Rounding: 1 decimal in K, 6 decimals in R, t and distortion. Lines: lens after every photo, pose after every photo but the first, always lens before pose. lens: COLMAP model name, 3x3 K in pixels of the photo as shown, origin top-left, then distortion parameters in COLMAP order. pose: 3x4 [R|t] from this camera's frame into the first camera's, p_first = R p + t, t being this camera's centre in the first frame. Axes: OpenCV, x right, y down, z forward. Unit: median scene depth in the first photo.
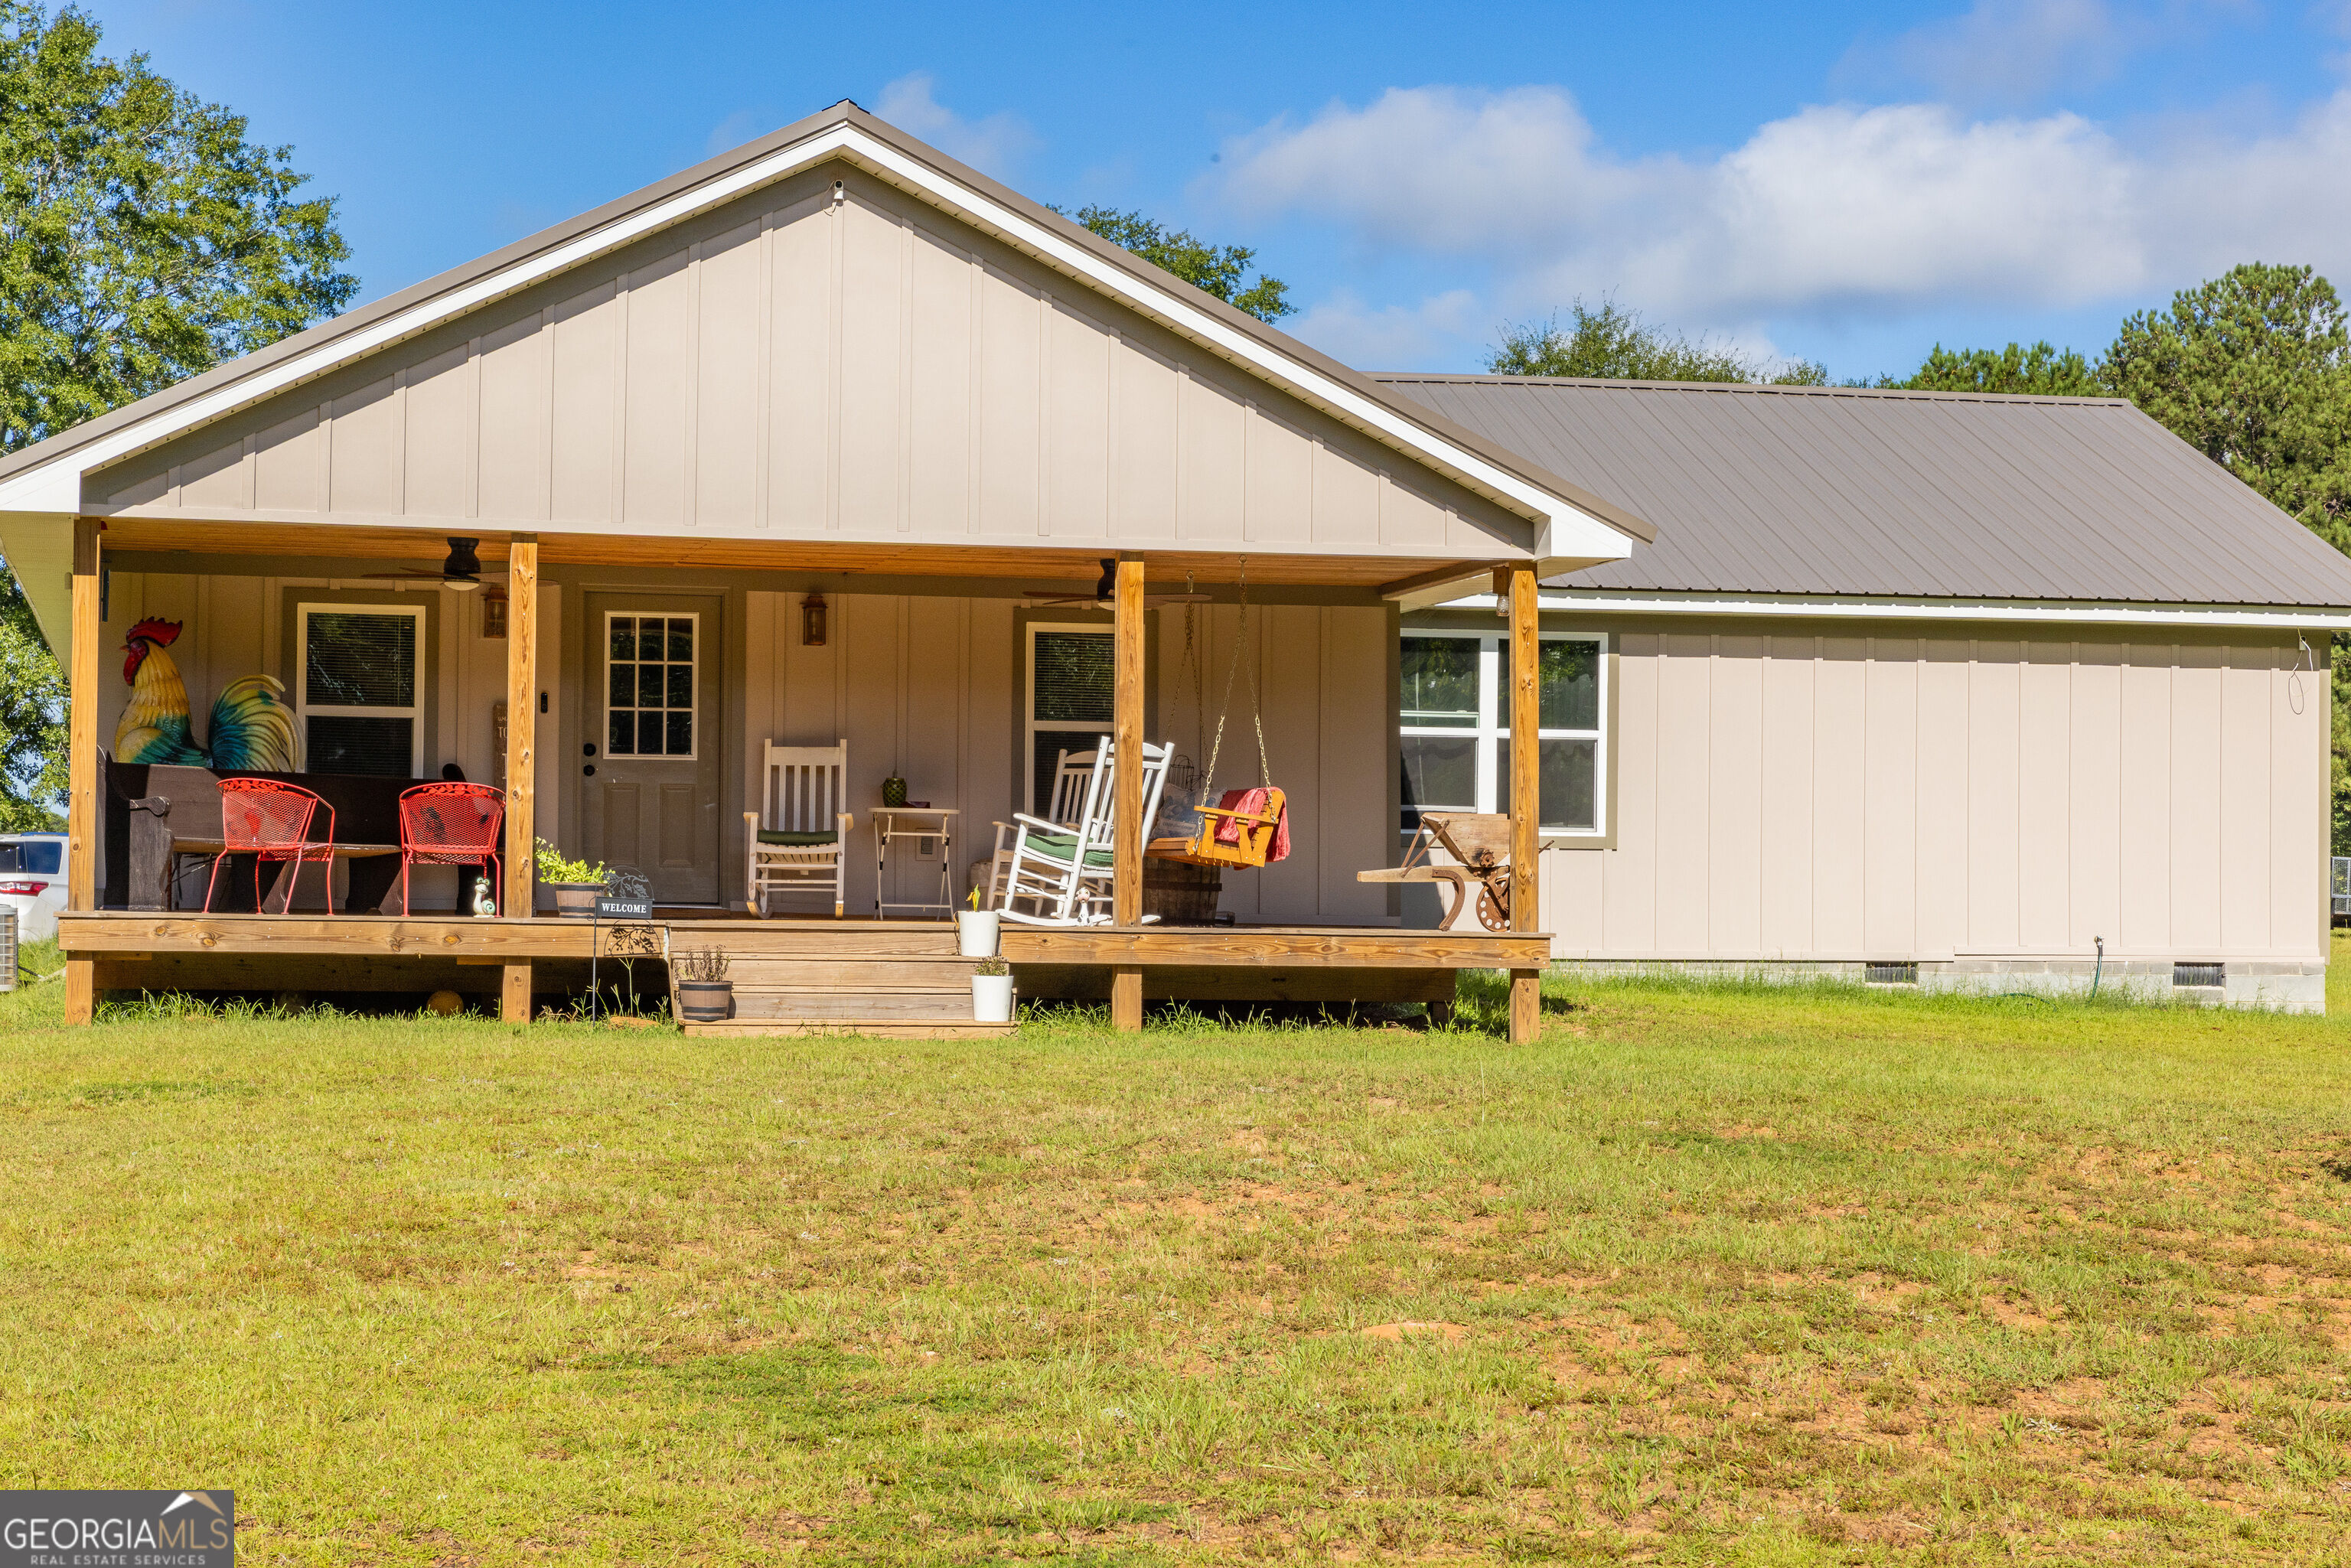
lens RADIAL K [[4681.7, 0, 1192.1], [0, 4681.7, 793.8], [0, 0, 1]] dist [0.085416, 0.000000]
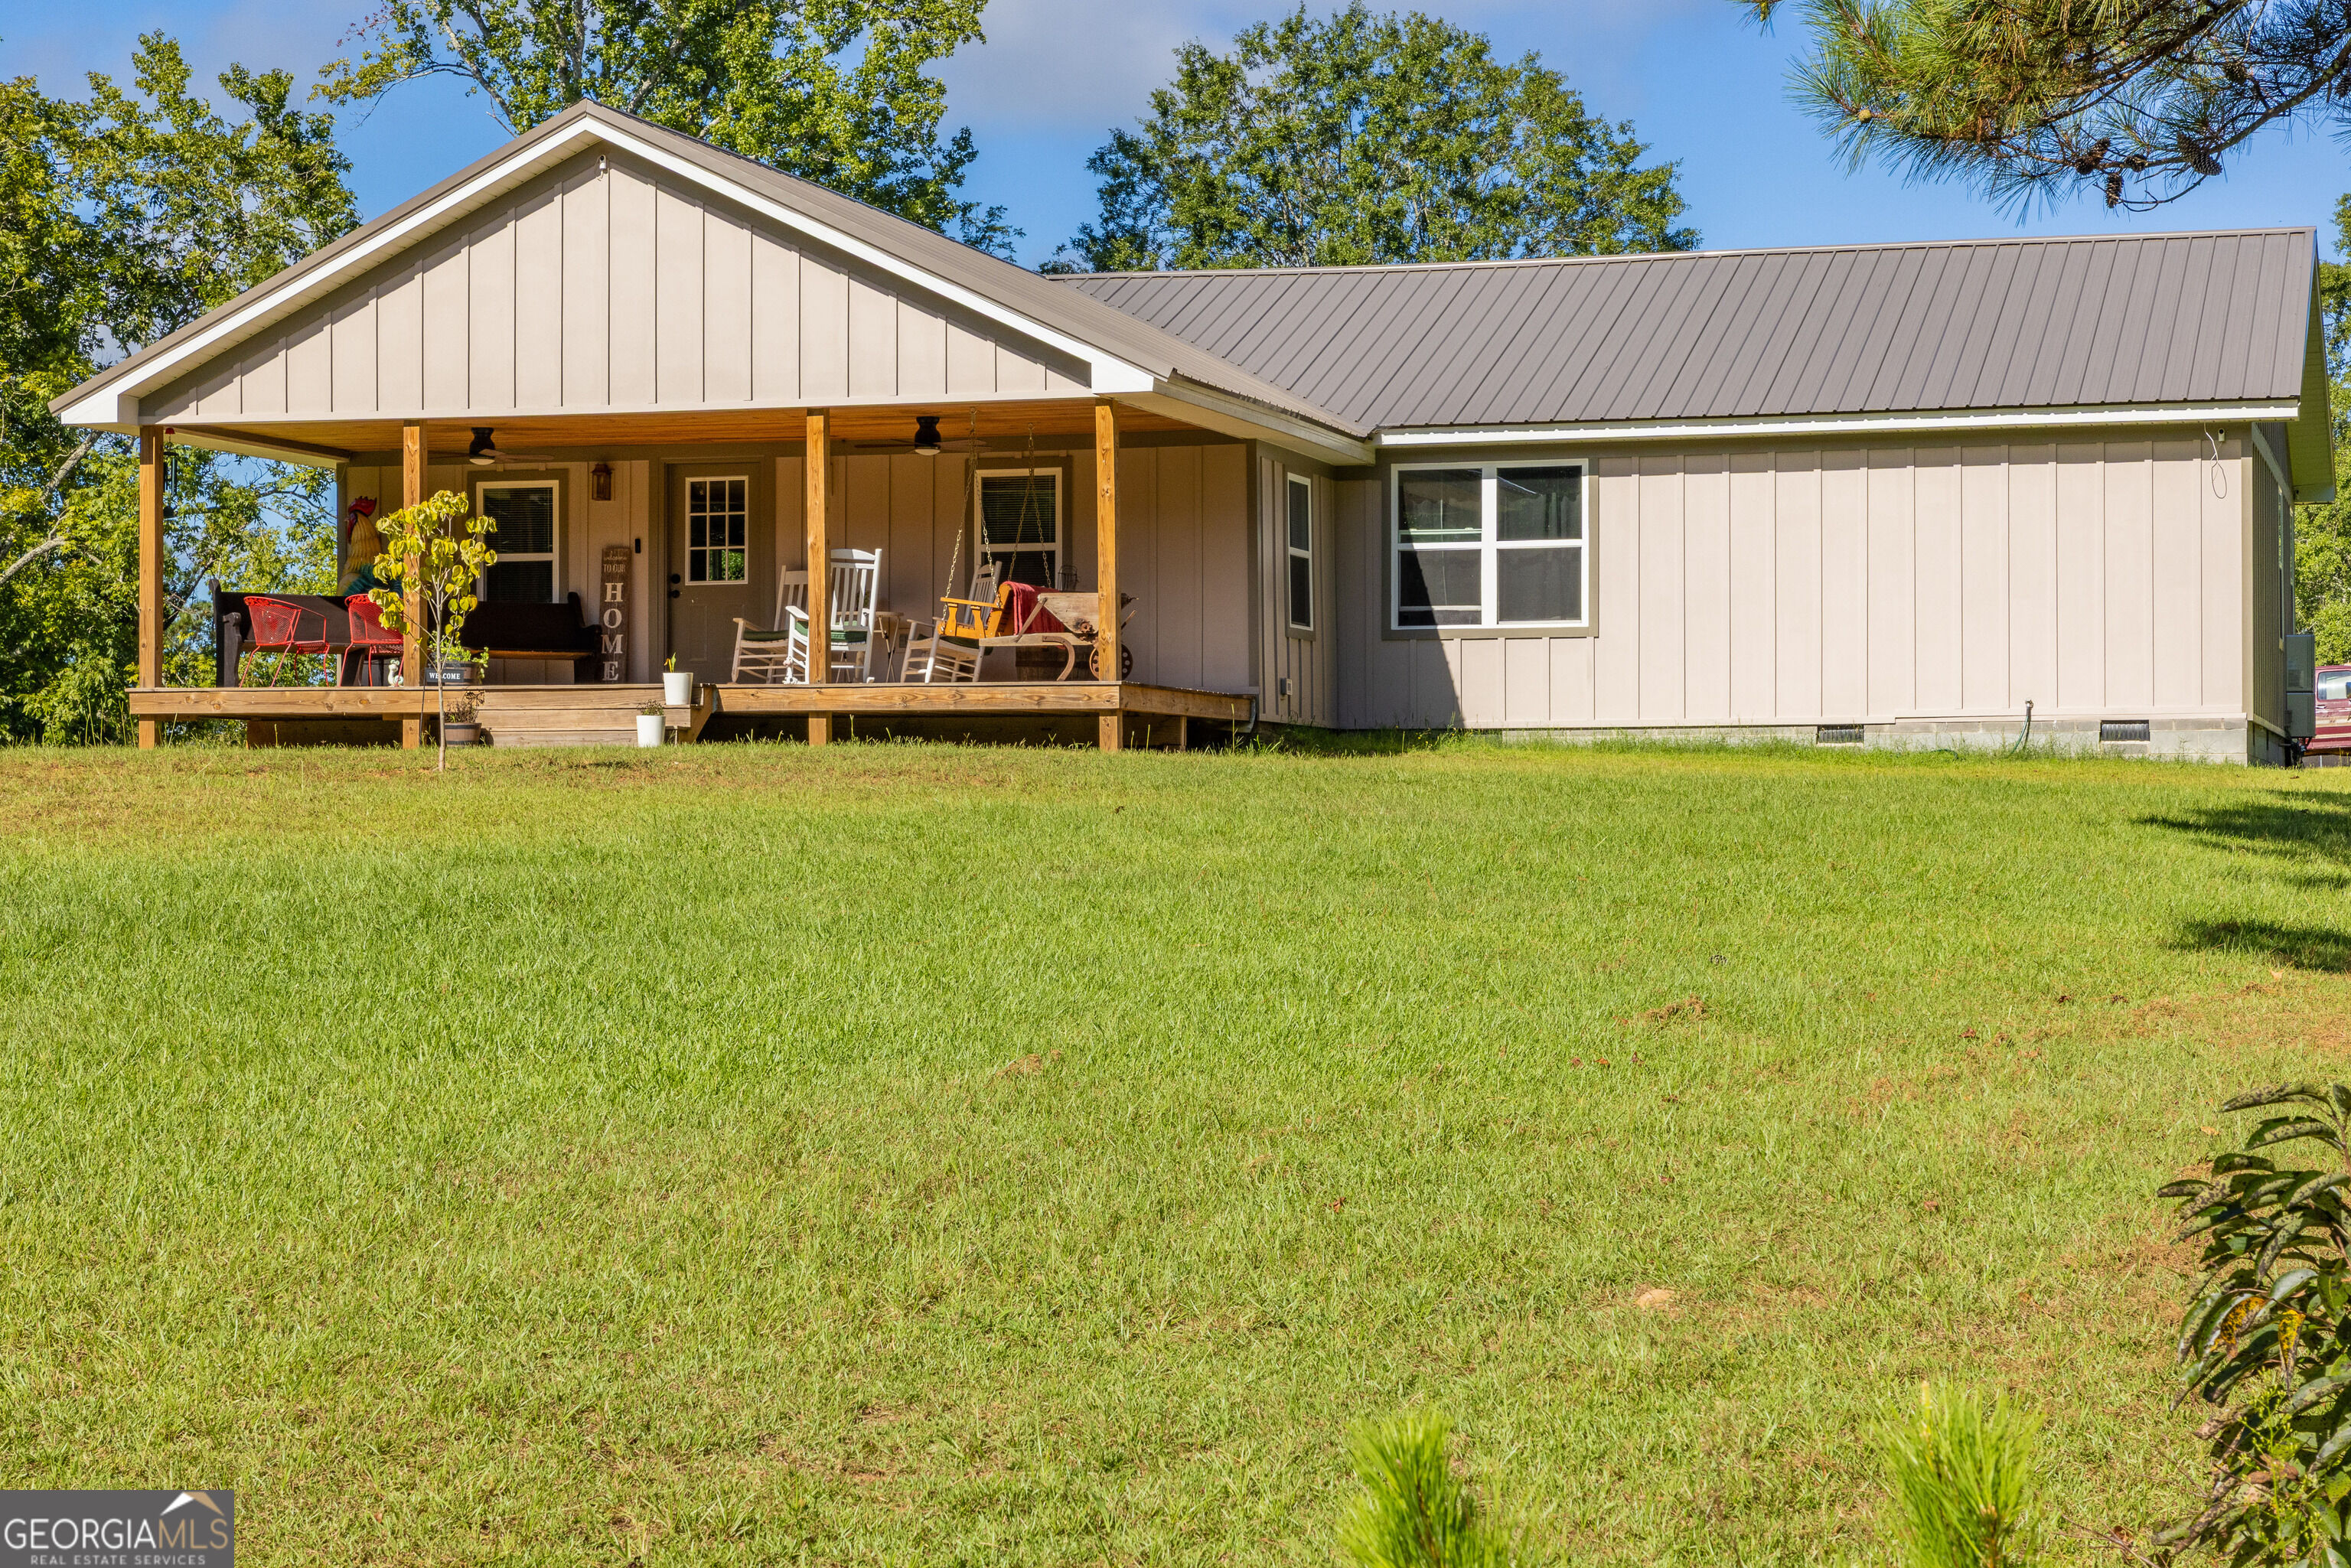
lens RADIAL K [[4681.7, 0, 1160.2], [0, 4681.7, 769.1], [0, 0, 1]] dist [0.085416, 0.000000]
pose [[0.869766, -0.022257, -0.492962, 0.673378], [0.023169, 0.999722, -0.004259, 0.055595], [0.492920, -0.007717, 0.870041, -0.125041]]
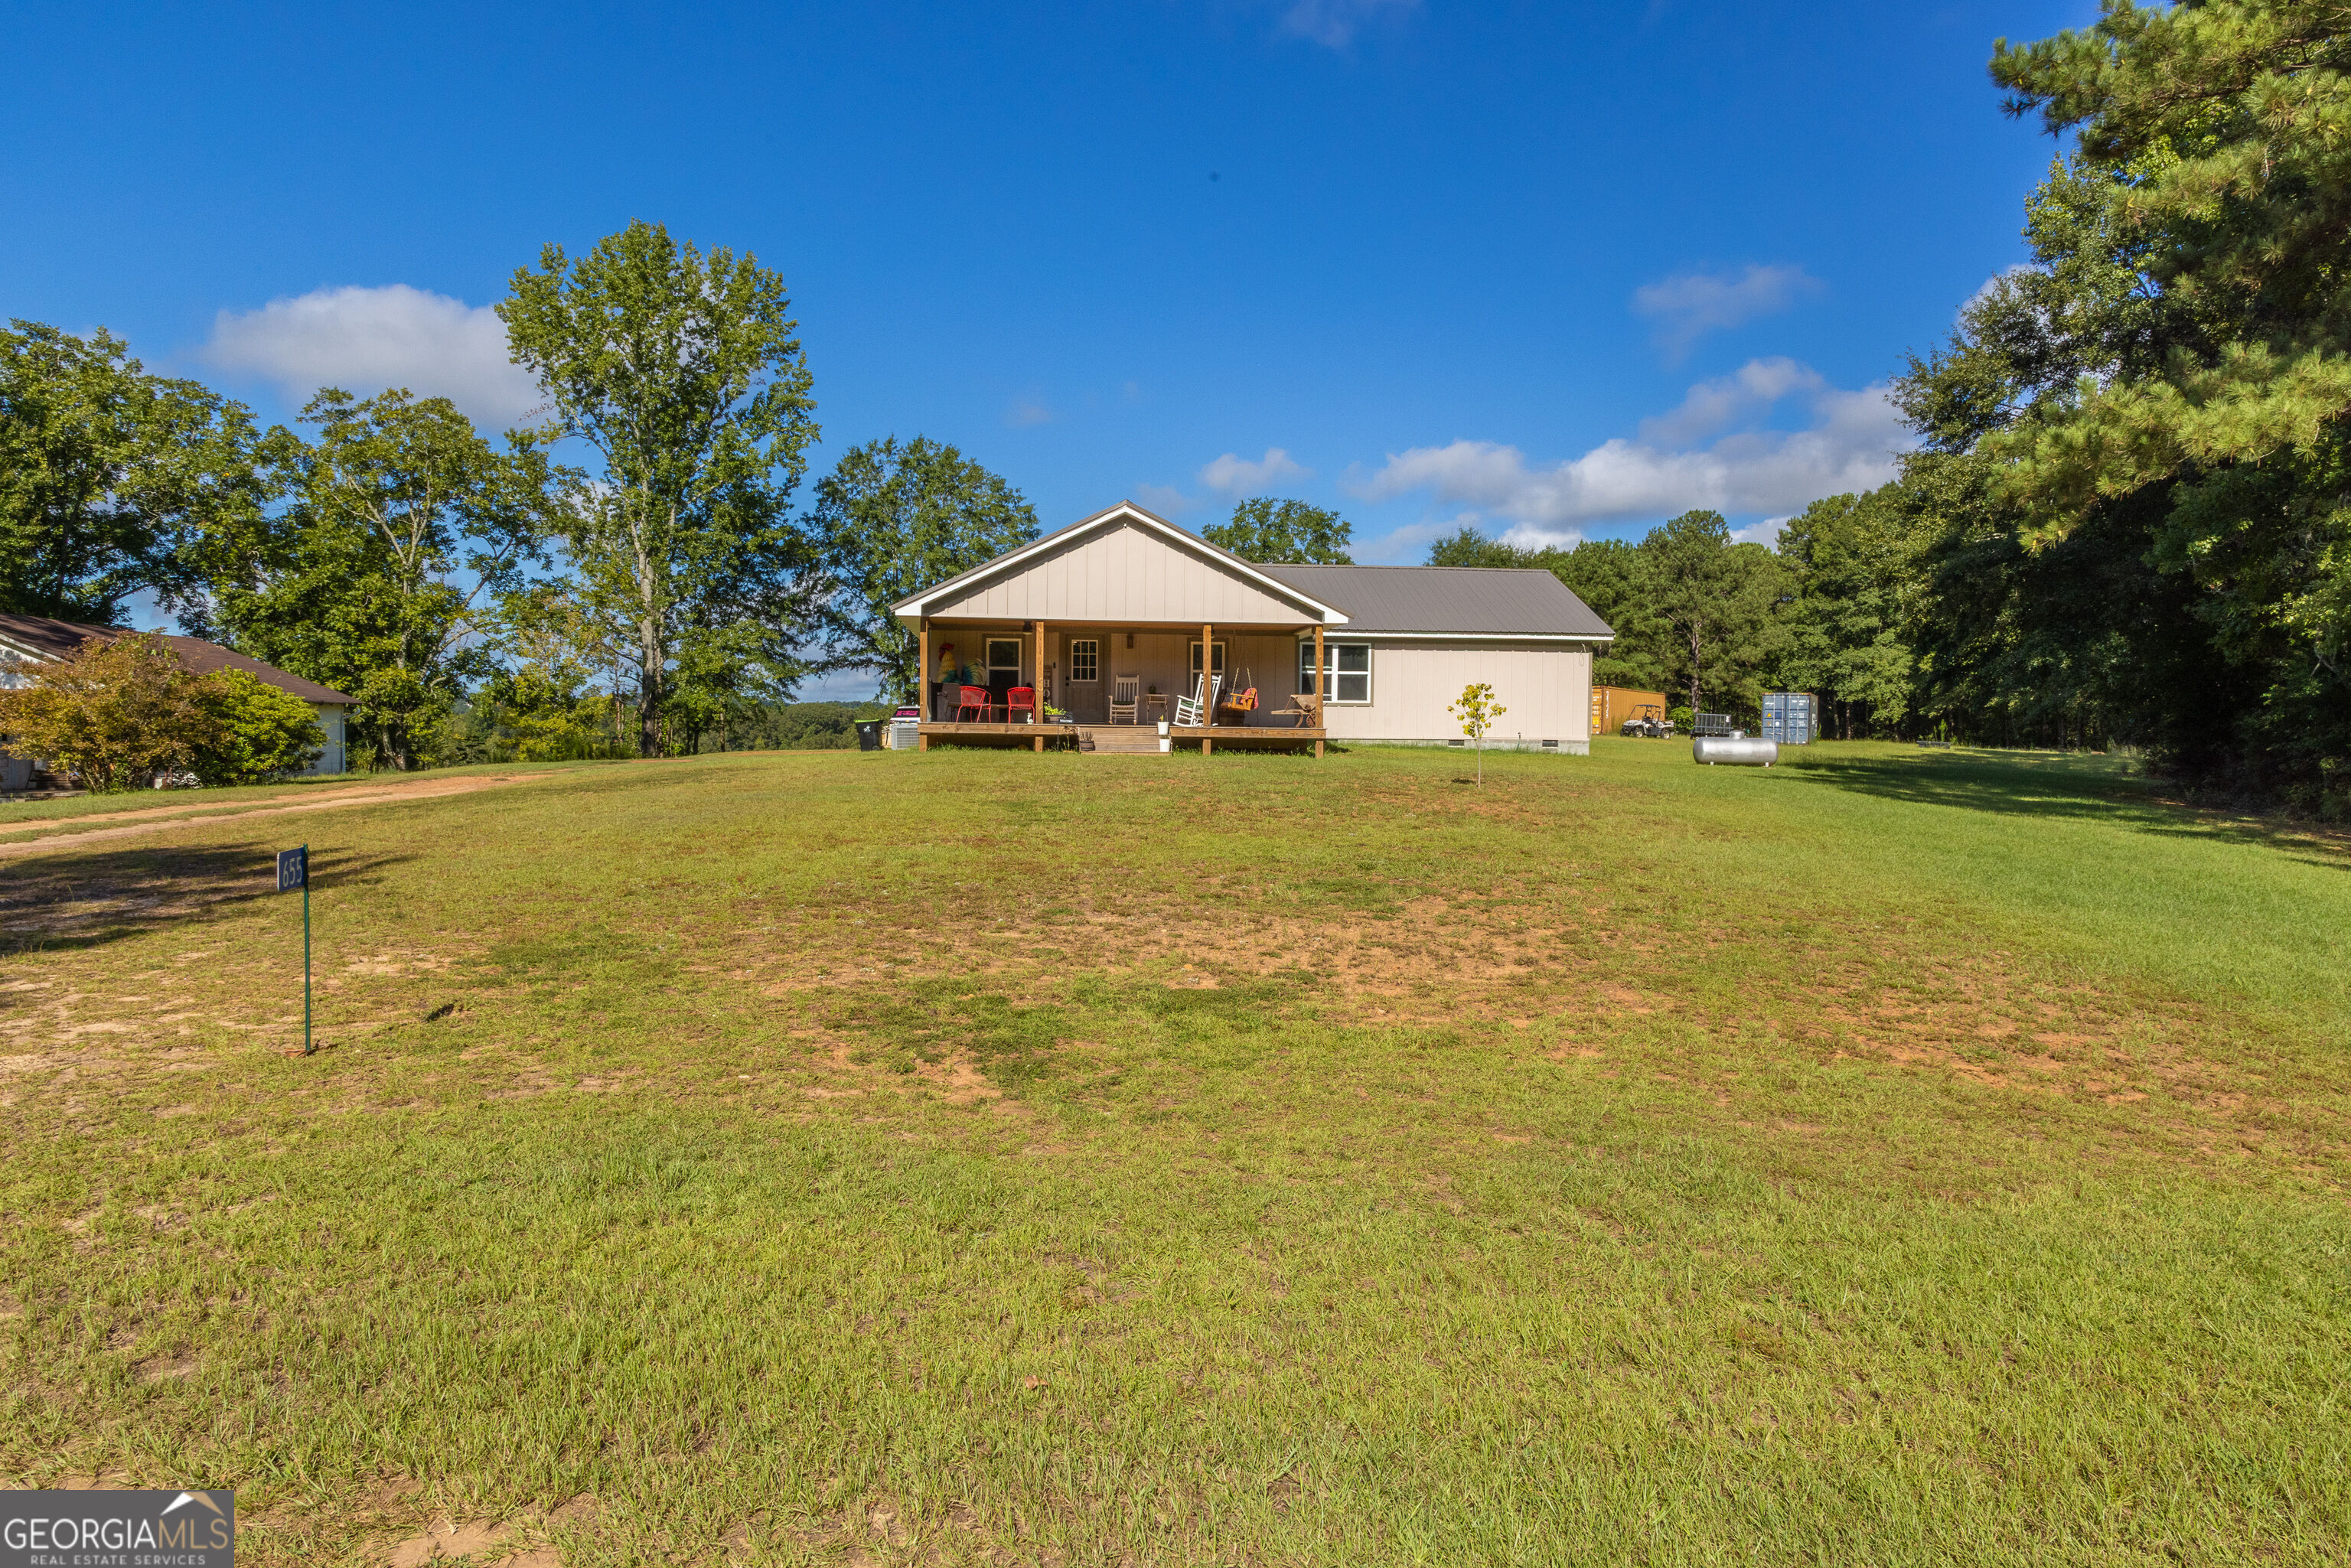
lens RADIAL K [[1678.5, 0, 1178.0], [0, 1678.5, 779.5], [0, 0, 1]] dist [0.020604, 0.006285]
pose [[0.993517, 0.002084, -0.113664, 0.101151], [0.003475, 0.998808, 0.048688, 0.005467], [0.113630, -0.048767, 0.992326, -0.265574]]
